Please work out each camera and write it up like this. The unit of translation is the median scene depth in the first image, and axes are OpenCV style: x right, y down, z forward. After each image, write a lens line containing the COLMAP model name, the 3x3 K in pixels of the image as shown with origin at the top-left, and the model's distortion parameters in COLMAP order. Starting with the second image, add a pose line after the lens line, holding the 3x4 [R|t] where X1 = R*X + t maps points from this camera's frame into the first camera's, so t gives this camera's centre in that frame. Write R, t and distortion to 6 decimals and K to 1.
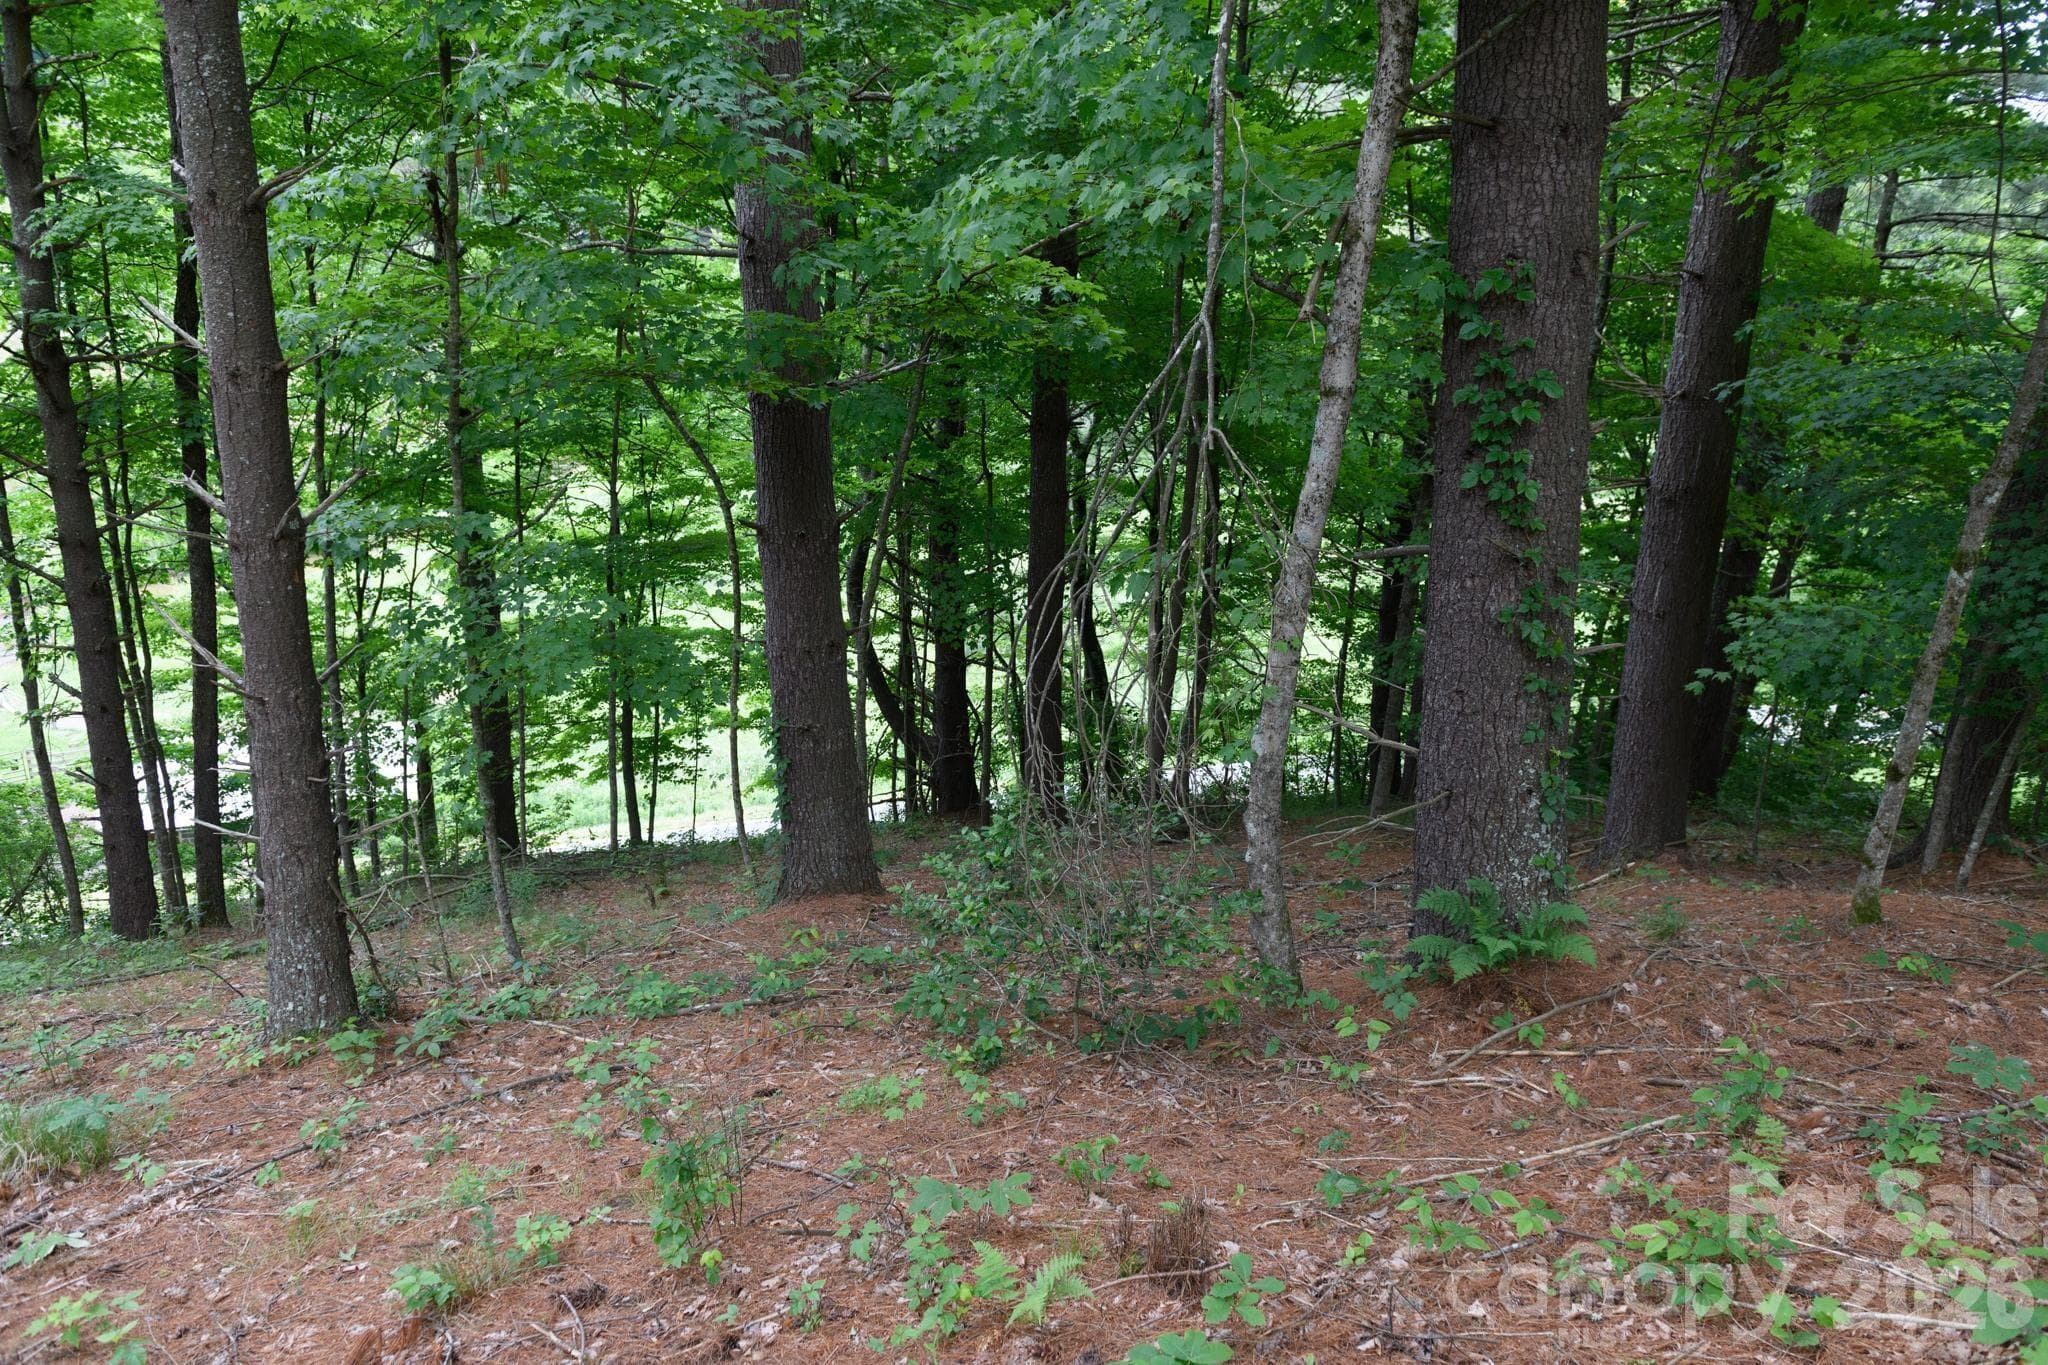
lens RADIAL K [[1593.5, 0, 1024.0], [0, 1593.5, 682.5], [0, 0, 1]] dist [0.037932, 0.281193]
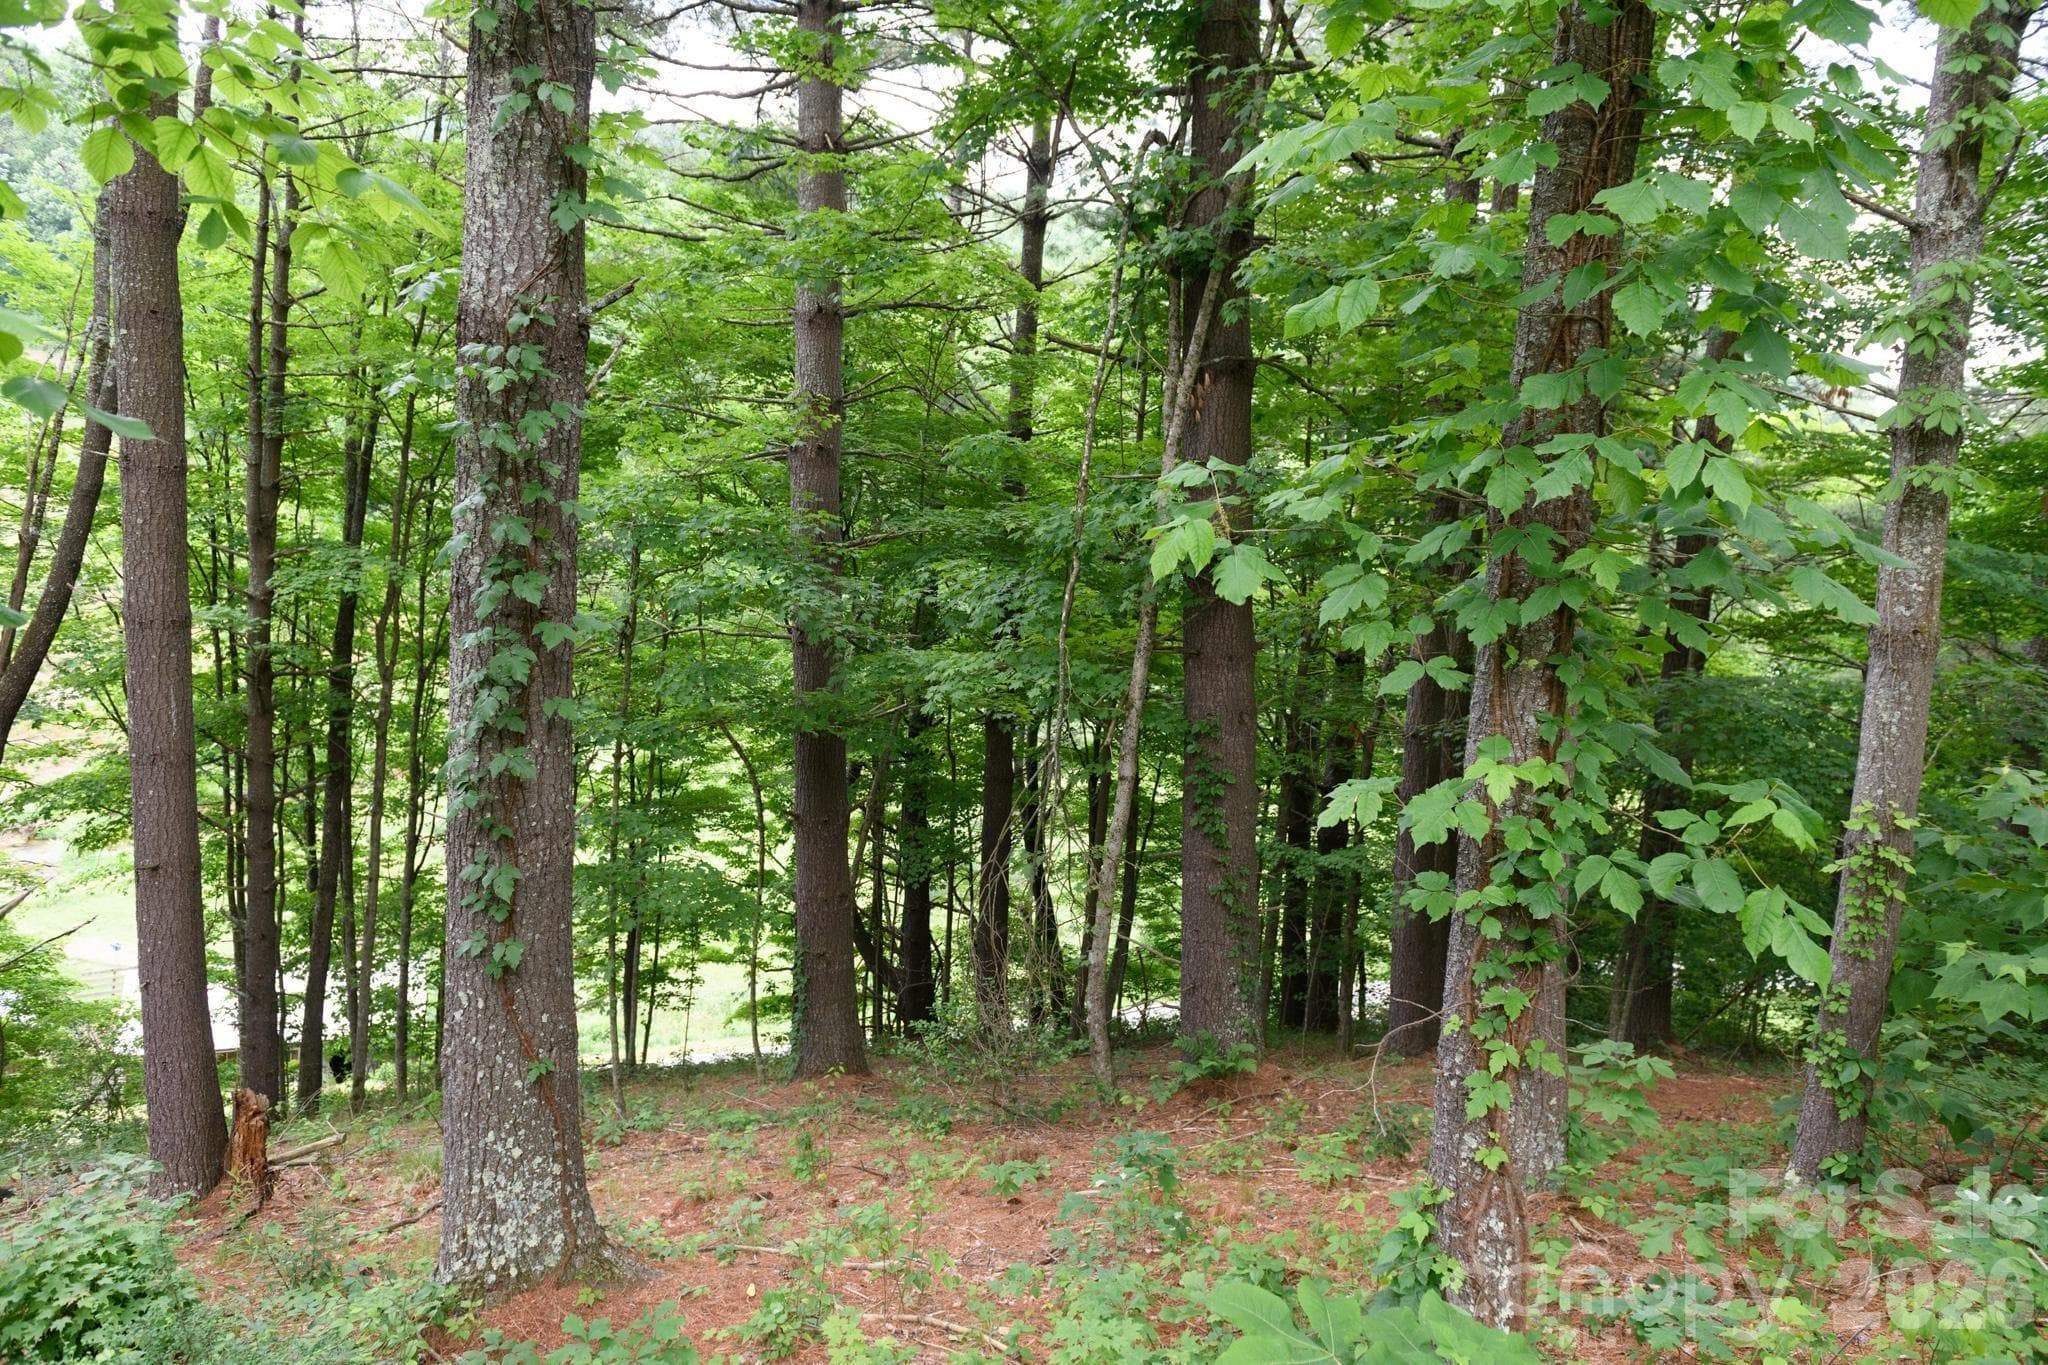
lens RADIAL K [[1593.5, 0, 1024.0], [0, 1593.5, 682.5], [0, 0, 1]] dist [0.037932, 0.281193]
pose [[0.999614, 0.016949, 0.022002, 0.003858], [-0.013458, 0.988579, -0.150104, 0.000441], [-0.024295, 0.149750, 0.988425, -0.173905]]
